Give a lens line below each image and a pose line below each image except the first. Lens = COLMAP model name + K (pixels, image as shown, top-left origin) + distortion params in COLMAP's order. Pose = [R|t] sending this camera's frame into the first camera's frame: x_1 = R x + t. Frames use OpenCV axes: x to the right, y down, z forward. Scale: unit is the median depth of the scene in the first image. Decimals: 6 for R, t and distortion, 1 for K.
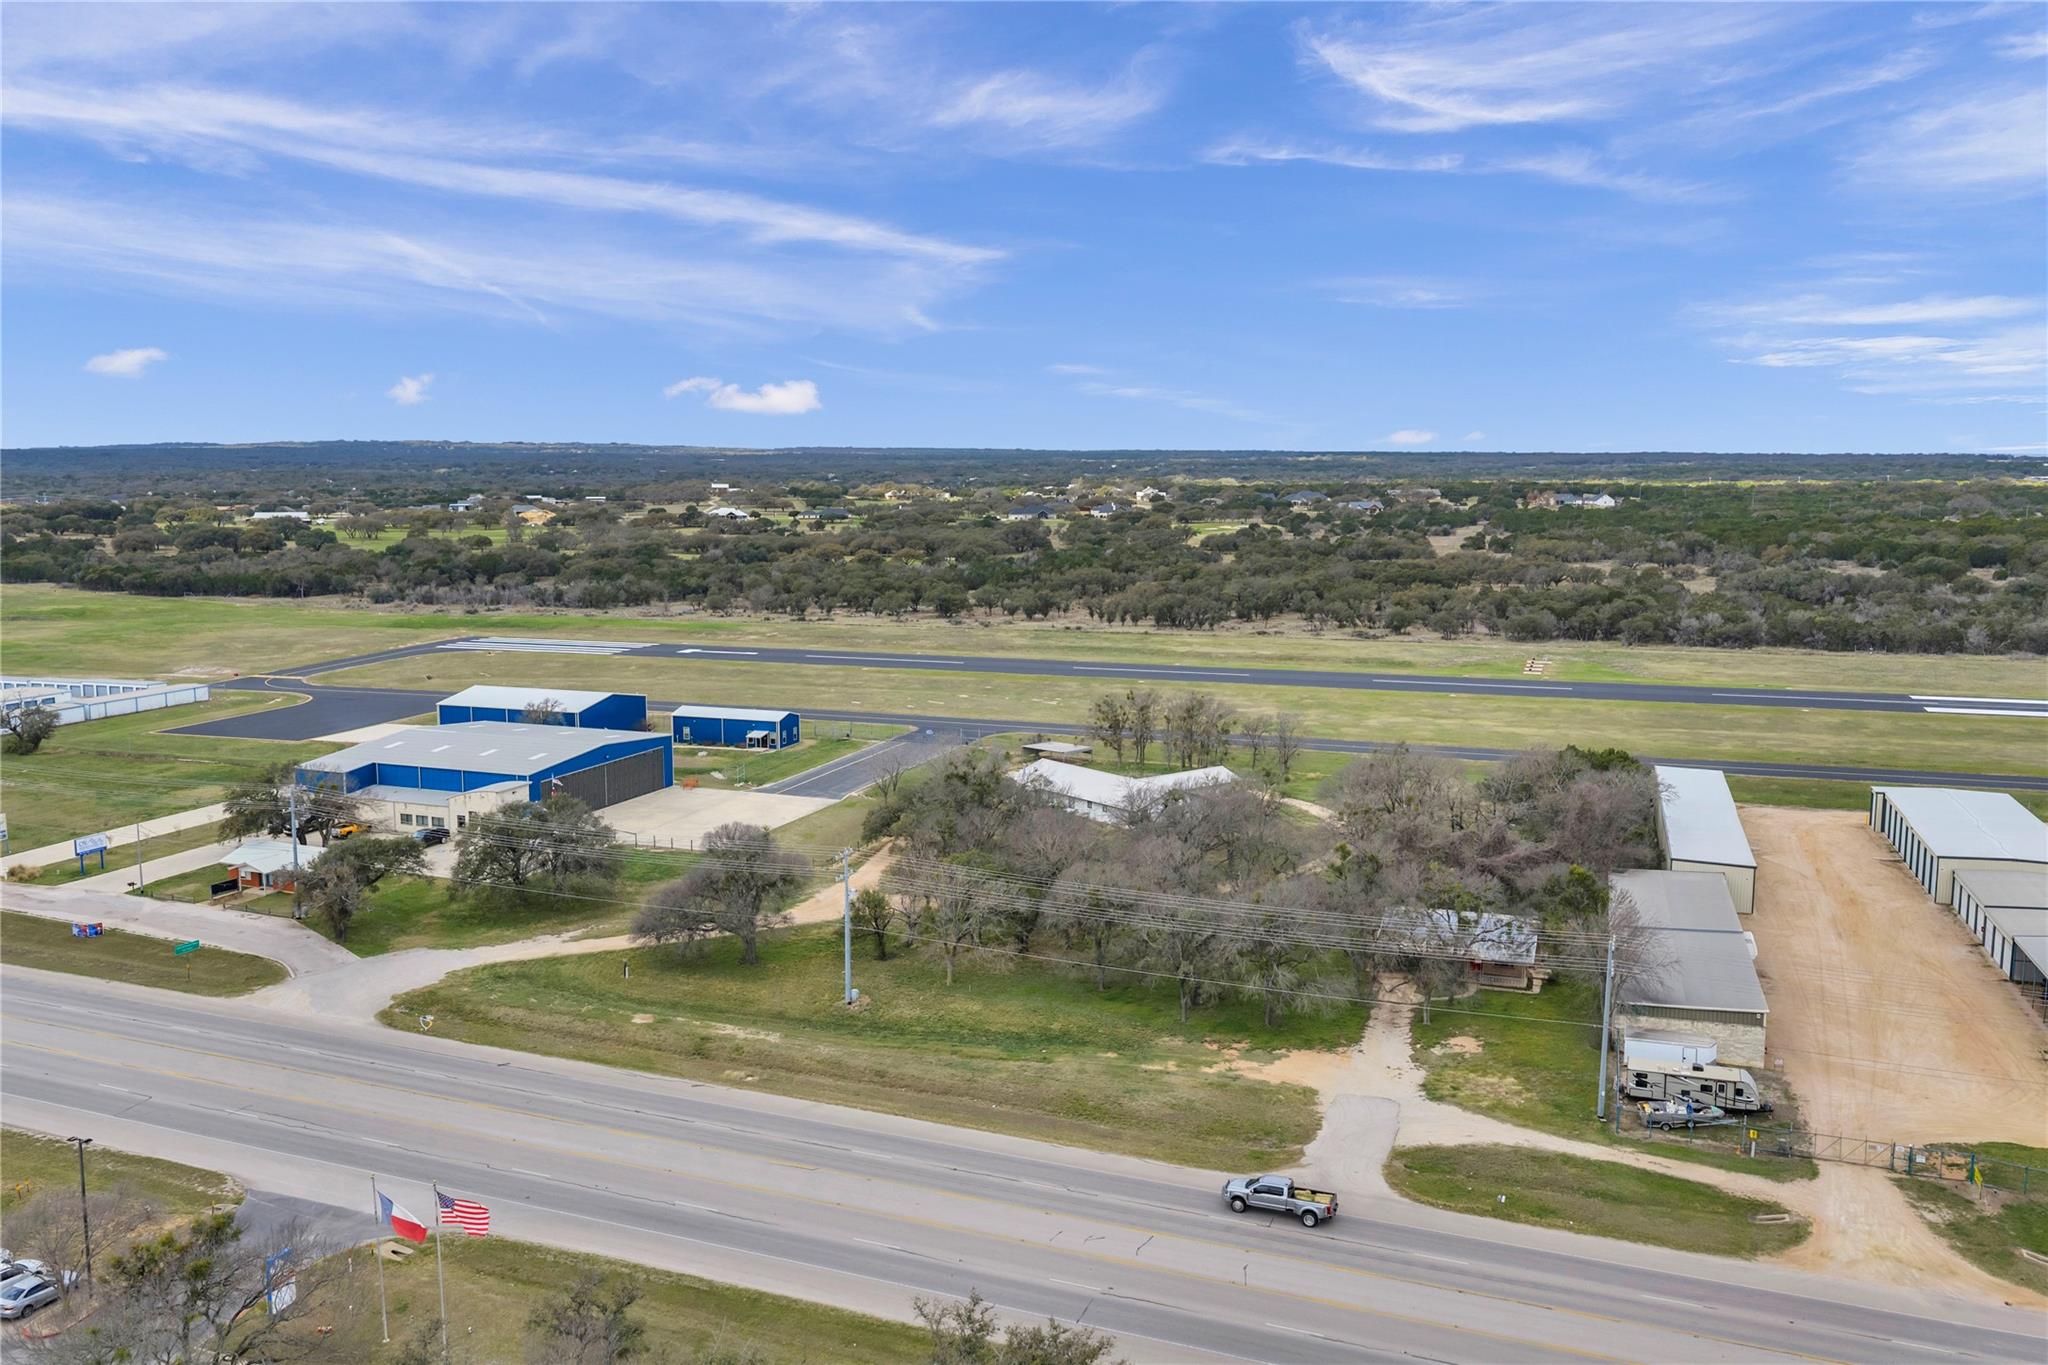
lens RADIAL K [[1695.6, 0, 1019.1], [0, 1695.6, 686.9], [0, 0, 1]] dist [0.011362, -0.013014]
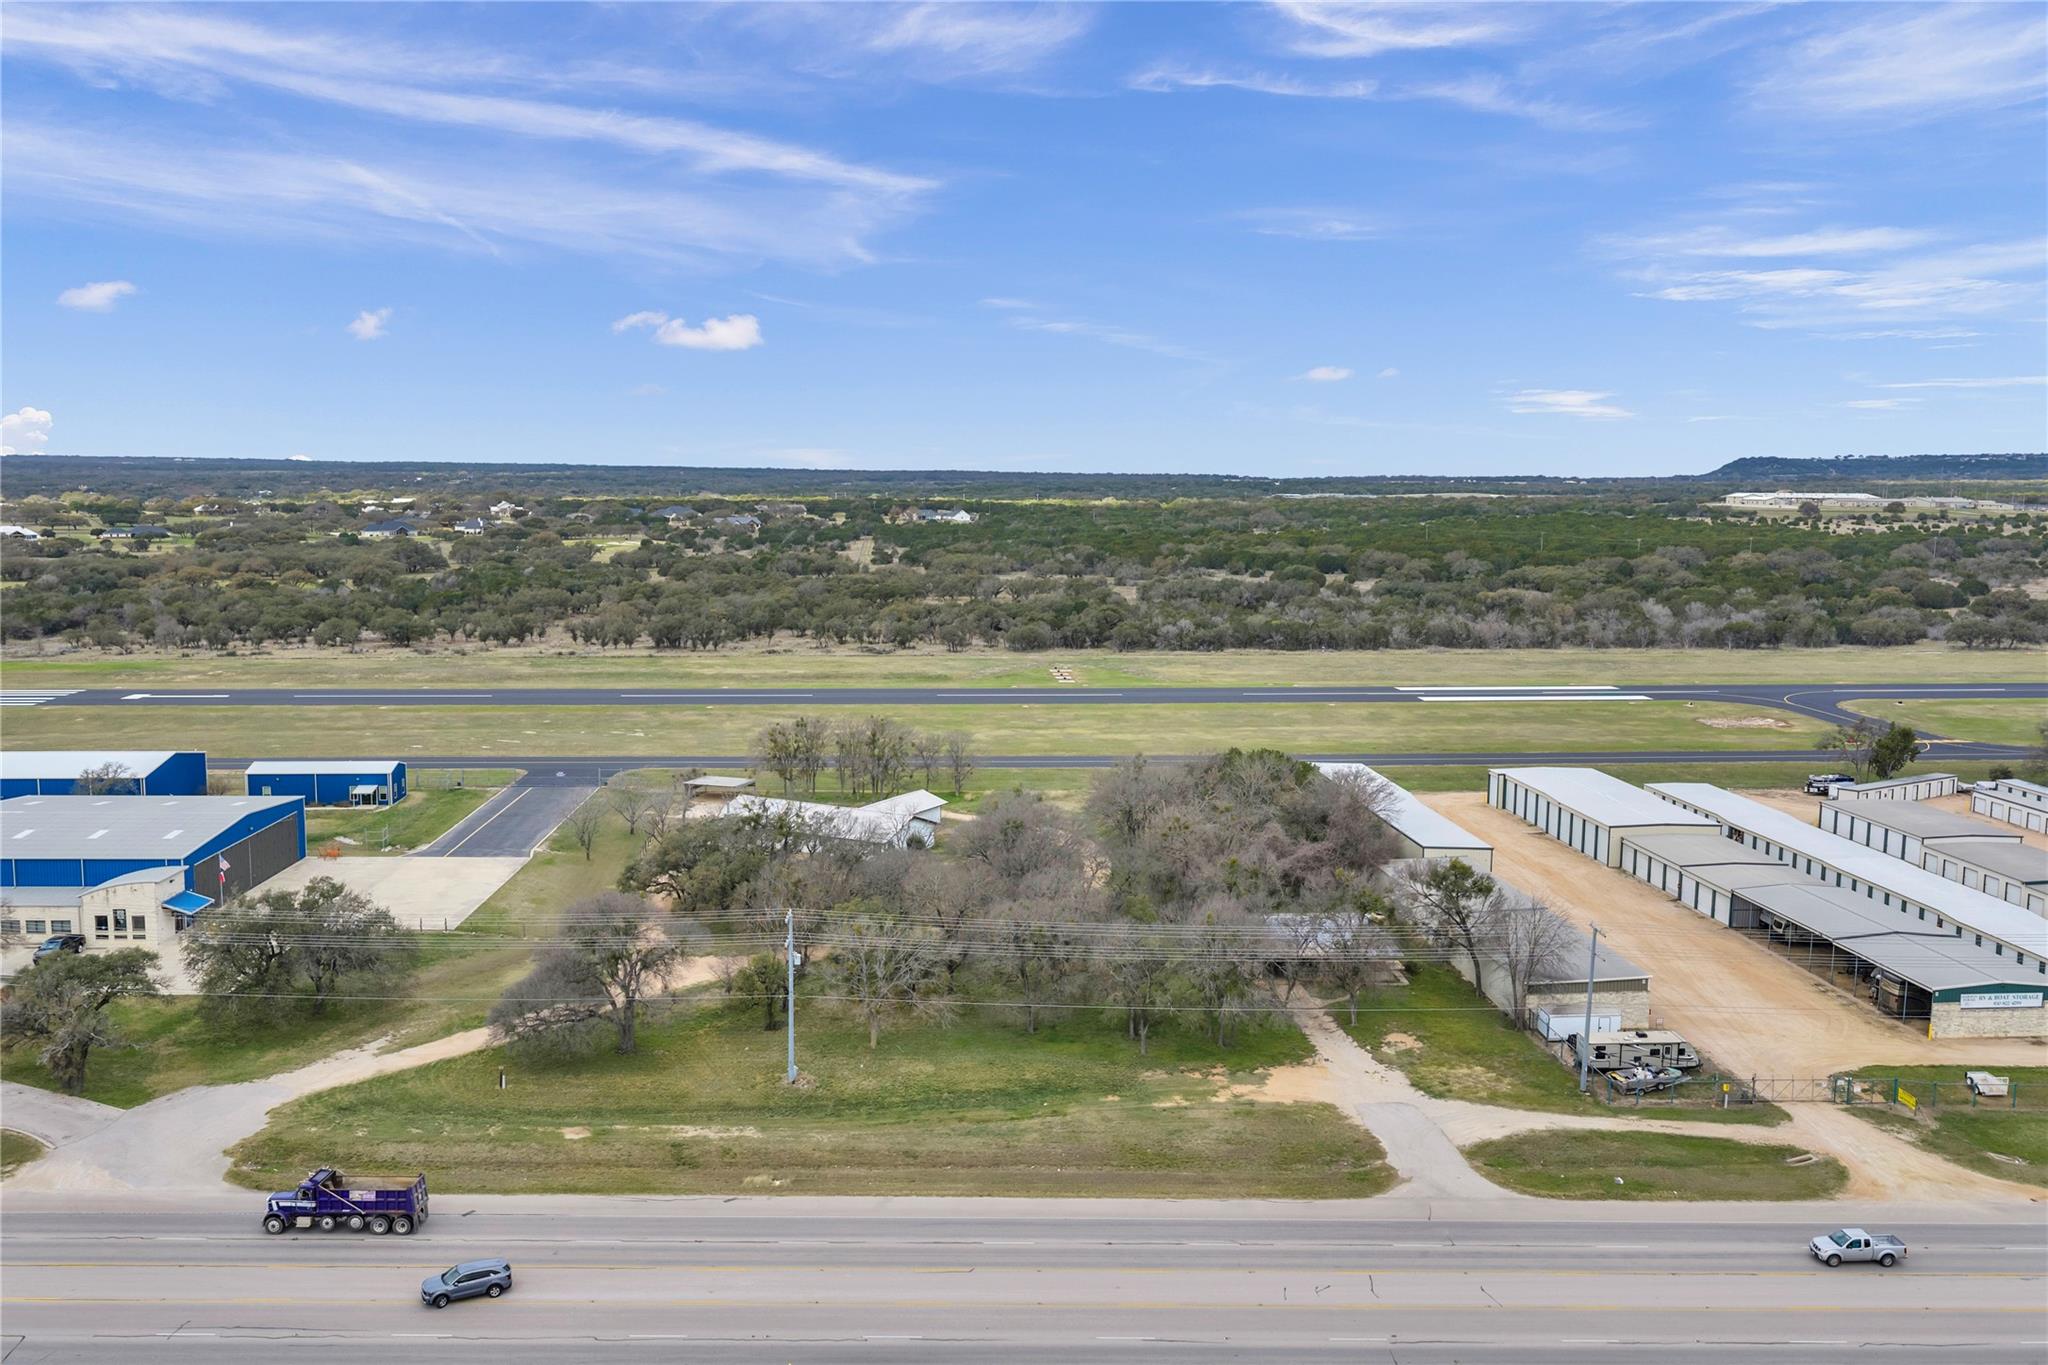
lens RADIAL K [[1695.6, 0, 1023.6], [0, 1695.6, 675.1], [0, 0, 1]] dist [0.011362, -0.013014]
pose [[0.915730, -0.040043, 0.399793, -0.318129], [0.046192, 0.998916, -0.005751, -0.016404], [-0.399130, 0.023733, 0.916587, 0.117017]]
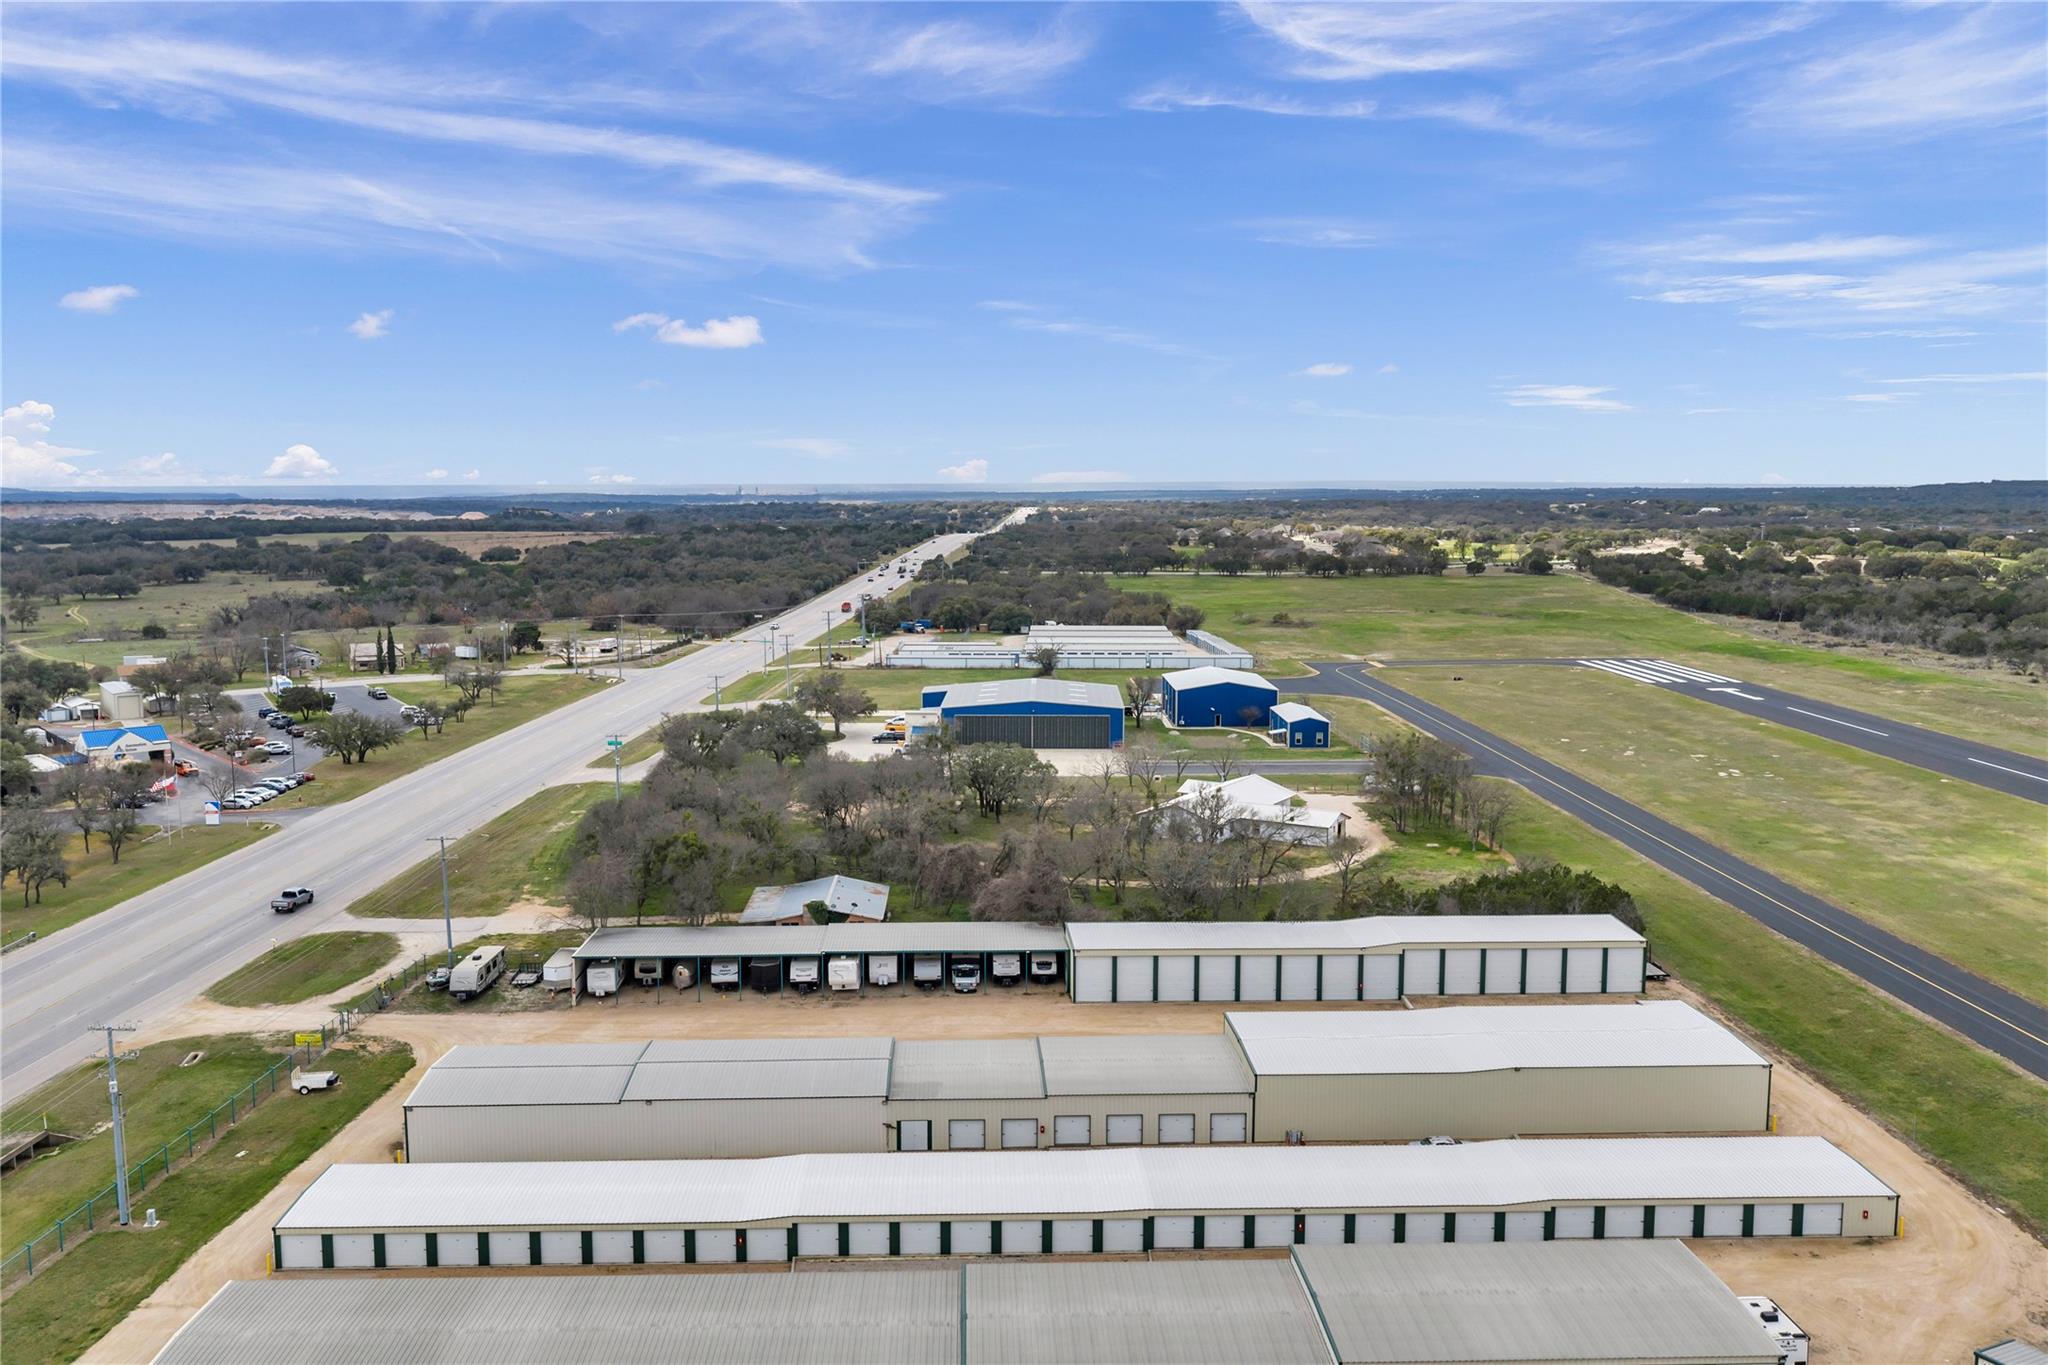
lens RADIAL K [[1695.6, 0, 1017.5], [0, 1695.6, 700.3], [0, 0, 1]] dist [0.011362, -0.013014]
pose [[0.351977, 0.121996, -0.928024, 1.365876], [-0.131621, 0.988069, 0.079968, -0.098658], [0.926708, 0.094001, 0.363835, 0.715256]]
